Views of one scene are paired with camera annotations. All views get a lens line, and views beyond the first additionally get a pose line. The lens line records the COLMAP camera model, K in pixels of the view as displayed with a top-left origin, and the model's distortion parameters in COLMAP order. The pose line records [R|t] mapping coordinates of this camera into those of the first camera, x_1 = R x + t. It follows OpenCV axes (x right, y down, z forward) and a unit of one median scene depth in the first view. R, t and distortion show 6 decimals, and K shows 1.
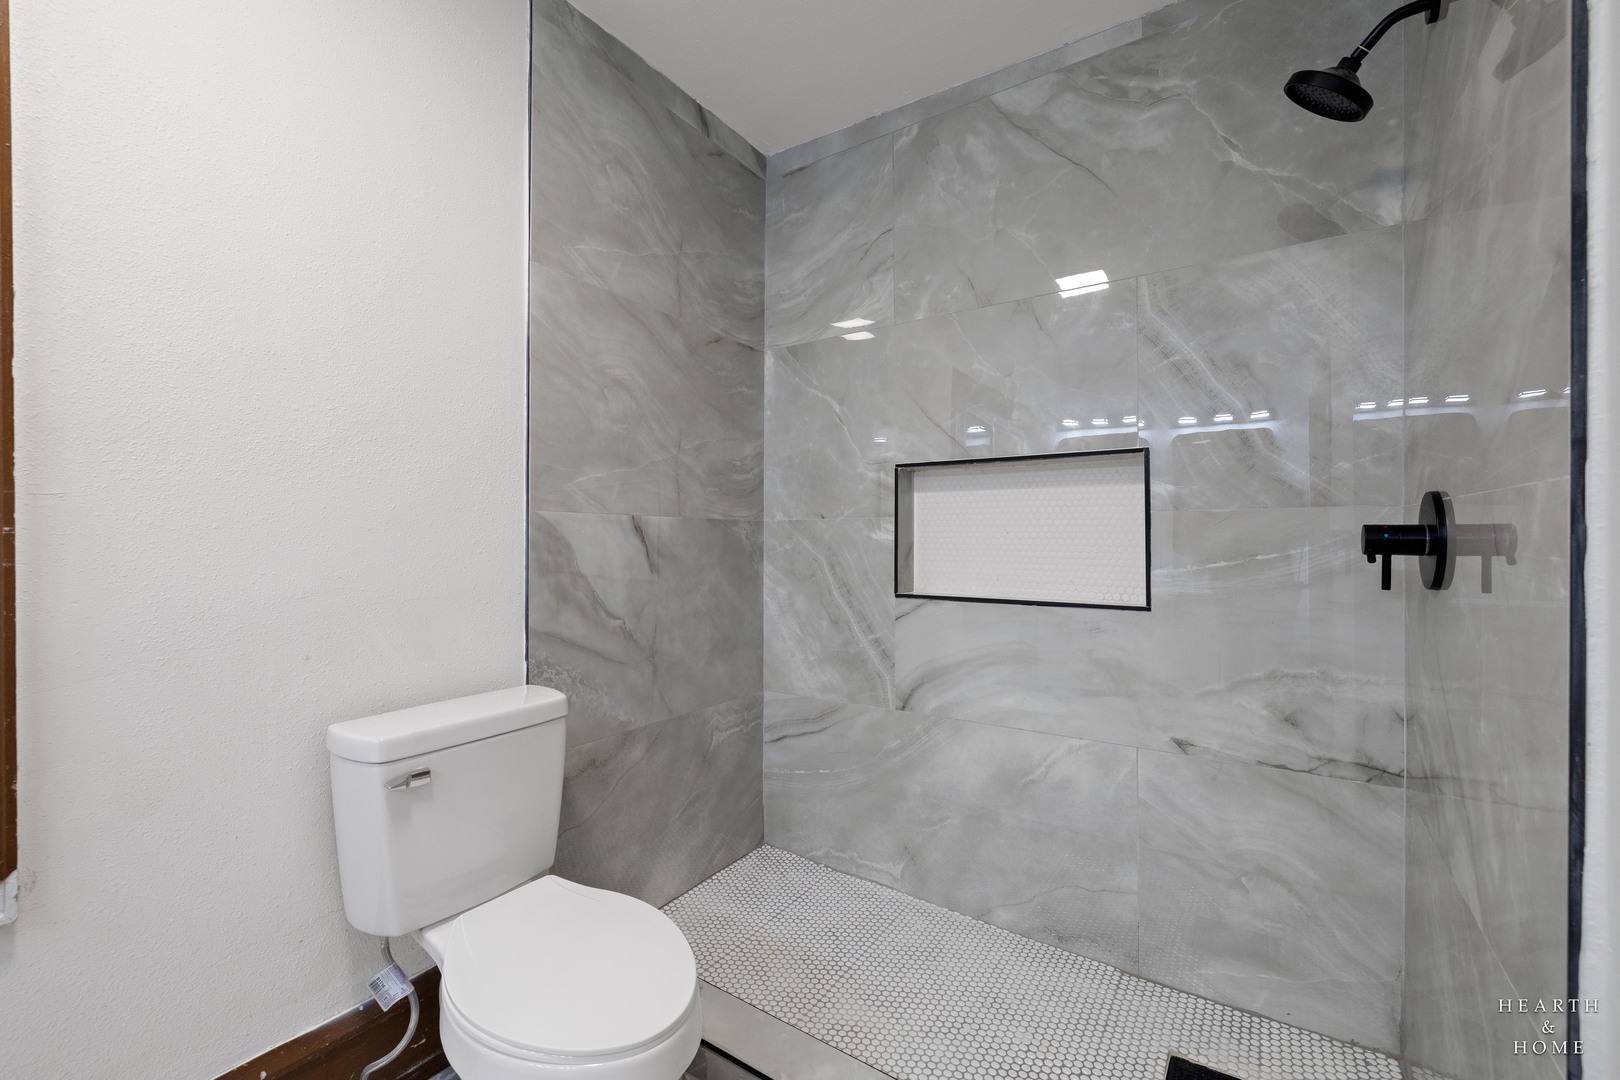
lens RADIAL K [[691.3, 0, 810.6], [0, 691.3, 538.0], [0, 0, 1]] dist [0.007174, -0.000064]
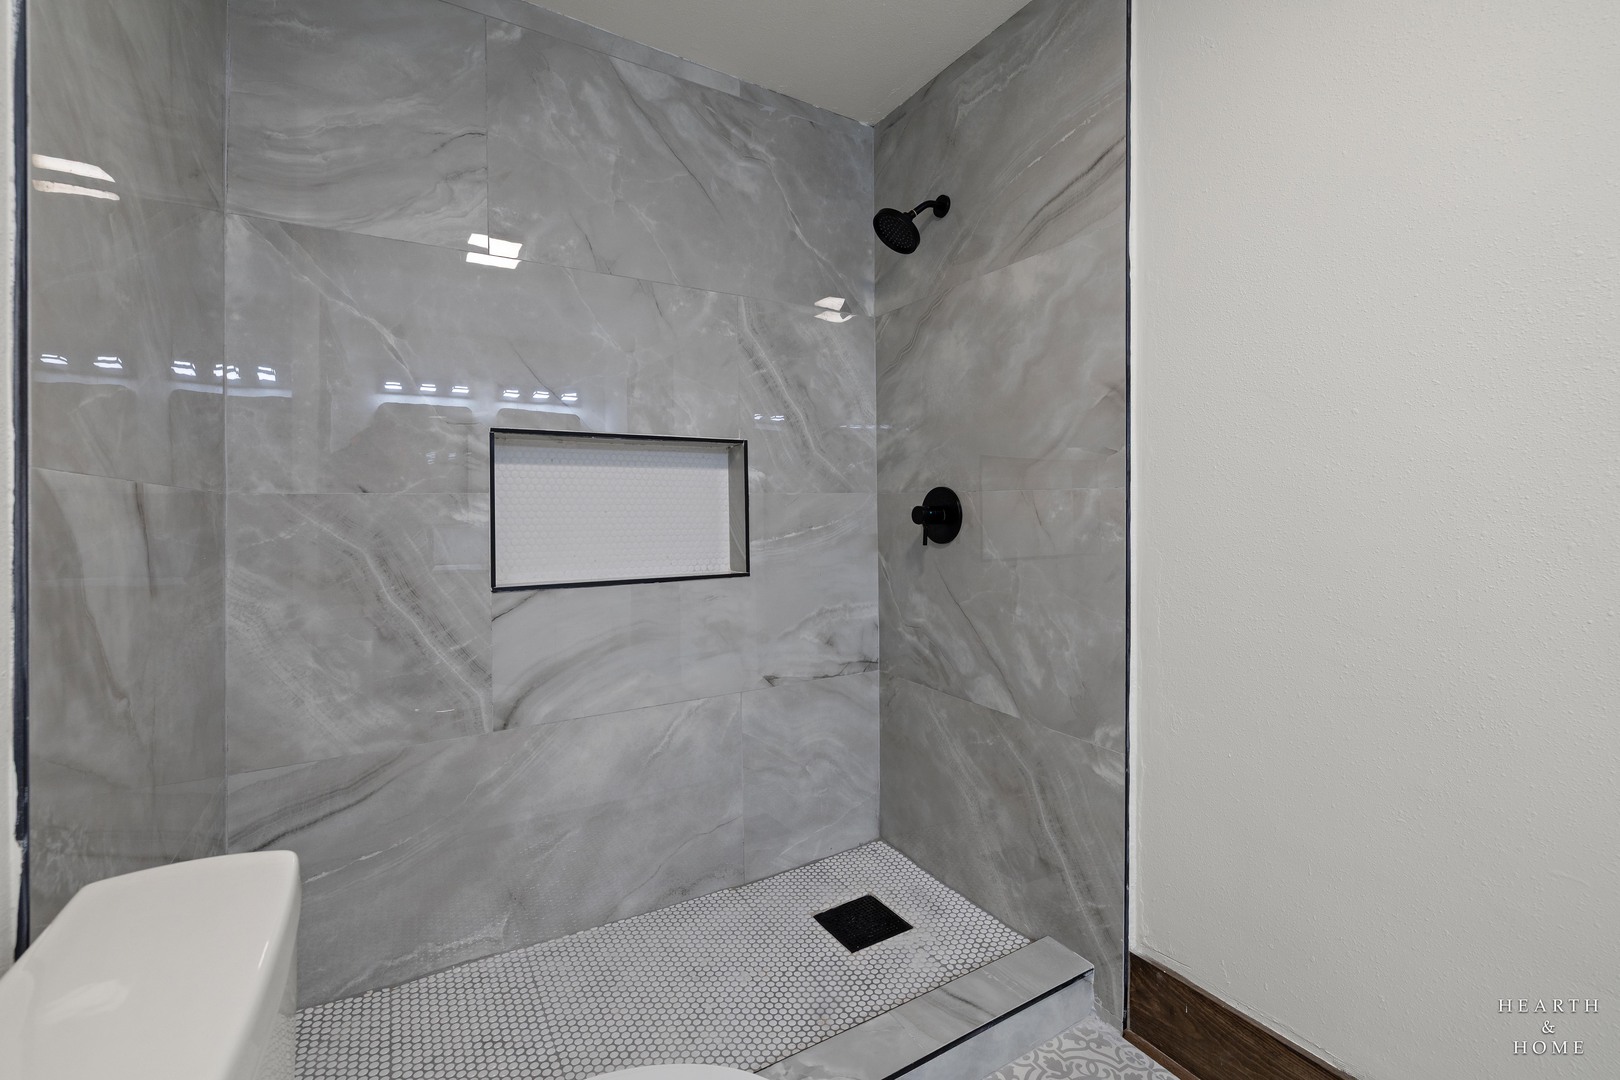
lens RADIAL K [[691.3, 0, 824.6], [0, 691.3, 507.2], [0, 0, 1]] dist [0.007174, -0.000064]
pose [[0.418672, -0.001636, 0.908136, -0.487385], [0.008359, 0.999963, -0.002053, -0.009616], [-0.908099, 0.008451, 0.418670, 0.333622]]
